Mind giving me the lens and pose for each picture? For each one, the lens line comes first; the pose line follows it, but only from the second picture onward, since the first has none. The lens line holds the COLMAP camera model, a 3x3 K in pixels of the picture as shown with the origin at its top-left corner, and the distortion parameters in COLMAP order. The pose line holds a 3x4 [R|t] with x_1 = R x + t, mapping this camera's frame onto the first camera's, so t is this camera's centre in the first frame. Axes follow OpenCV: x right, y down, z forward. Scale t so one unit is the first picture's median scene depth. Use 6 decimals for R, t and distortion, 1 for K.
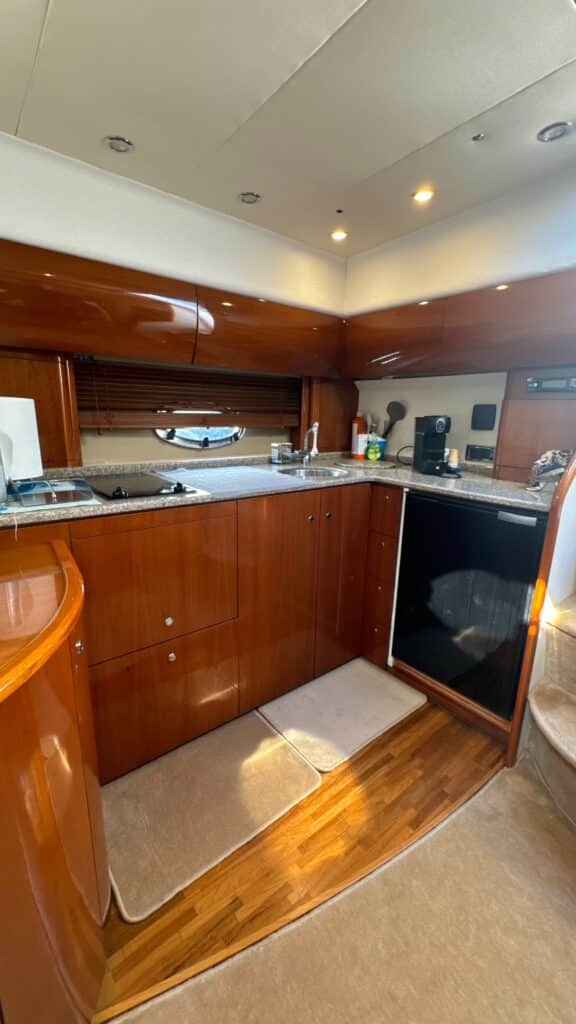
lens RADIAL K [[410.9, 0, 289.8], [0, 410.9, 510.3], [0, 0, 1]] dist [0.001938, 0.000570]
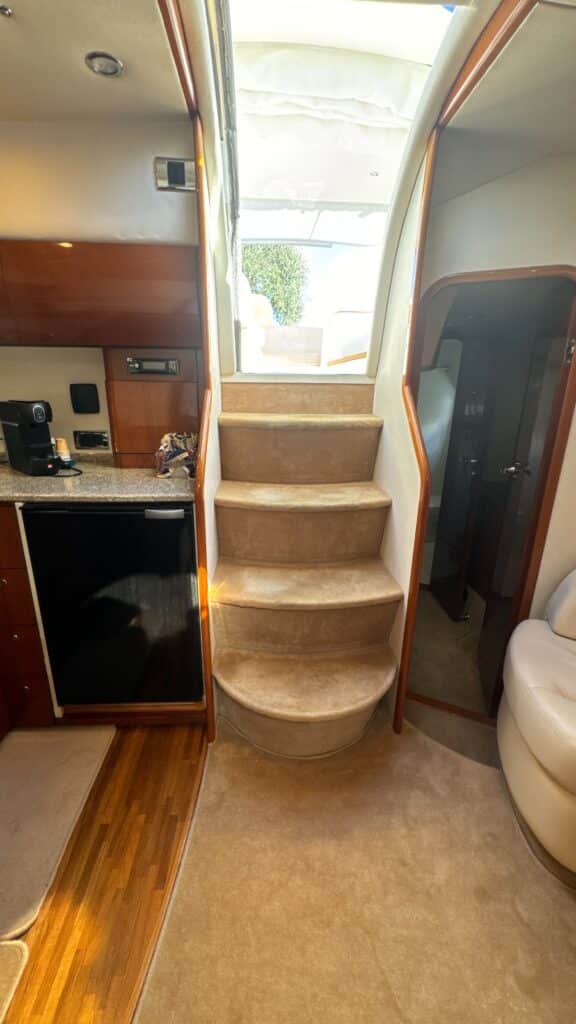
lens RADIAL K [[410.9, 0, 287.8], [0, 410.9, 511.5], [0, 0, 1]] dist [0.001938, 0.000570]
pose [[0.588267, -0.257472, 0.766584, -0.009669], [0.184902, 0.965673, 0.182449, -0.097174], [-0.787244, 0.034414, 0.615680, 0.171004]]
